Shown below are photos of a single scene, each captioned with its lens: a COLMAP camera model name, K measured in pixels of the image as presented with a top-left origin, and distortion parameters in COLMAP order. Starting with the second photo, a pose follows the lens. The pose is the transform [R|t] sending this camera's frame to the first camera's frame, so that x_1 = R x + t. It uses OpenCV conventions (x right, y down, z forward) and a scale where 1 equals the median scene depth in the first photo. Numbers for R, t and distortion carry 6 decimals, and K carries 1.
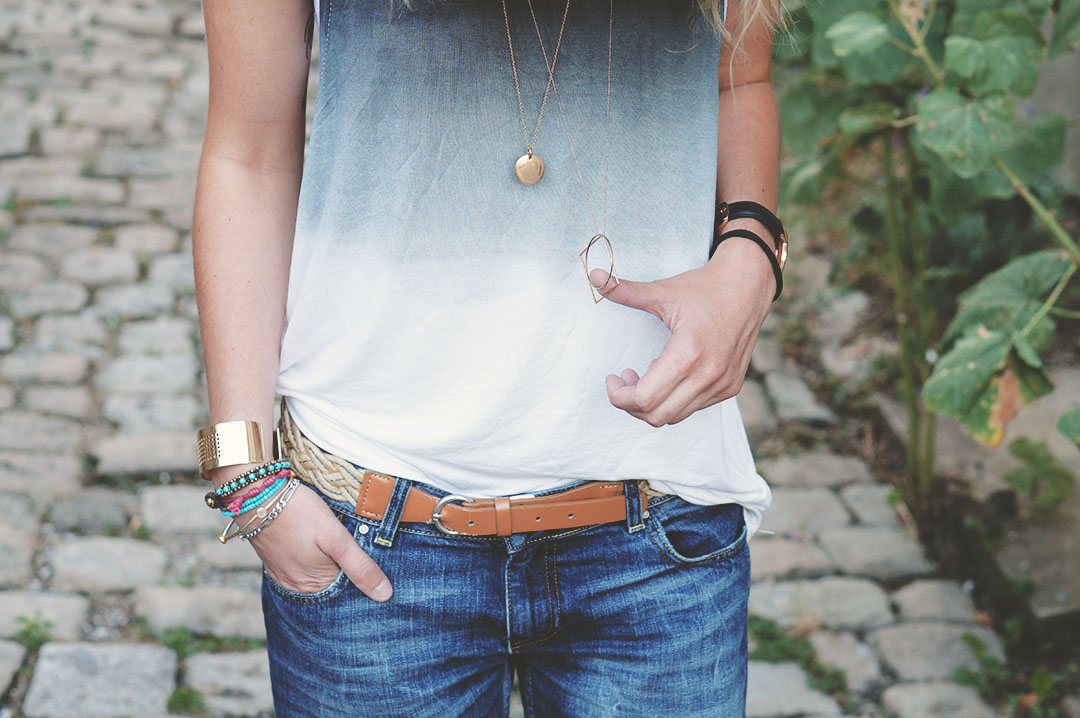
lens RADIAL K [[2365.3, 0, 555.6], [0, 2365.3, 337.6], [0, 0, 1]] dist [0.037477, 0.000000]
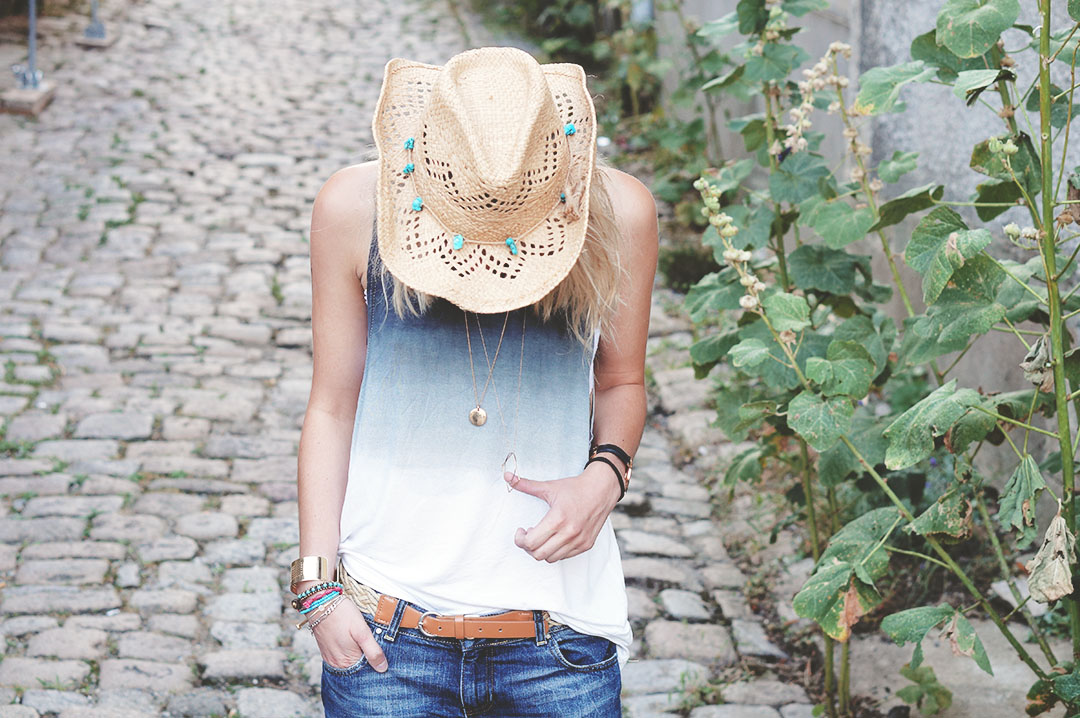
lens RADIAL K [[2365.3, 0, 537.1], [0, 2365.3, 363.3], [0, 0, 1]] dist [0.037477, 0.000000]
pose [[0.998902, 0.015735, -0.044132, 0.044424], [-0.020890, 0.992685, -0.118908, 0.036201], [0.041938, 0.119700, 0.991924, -0.303501]]
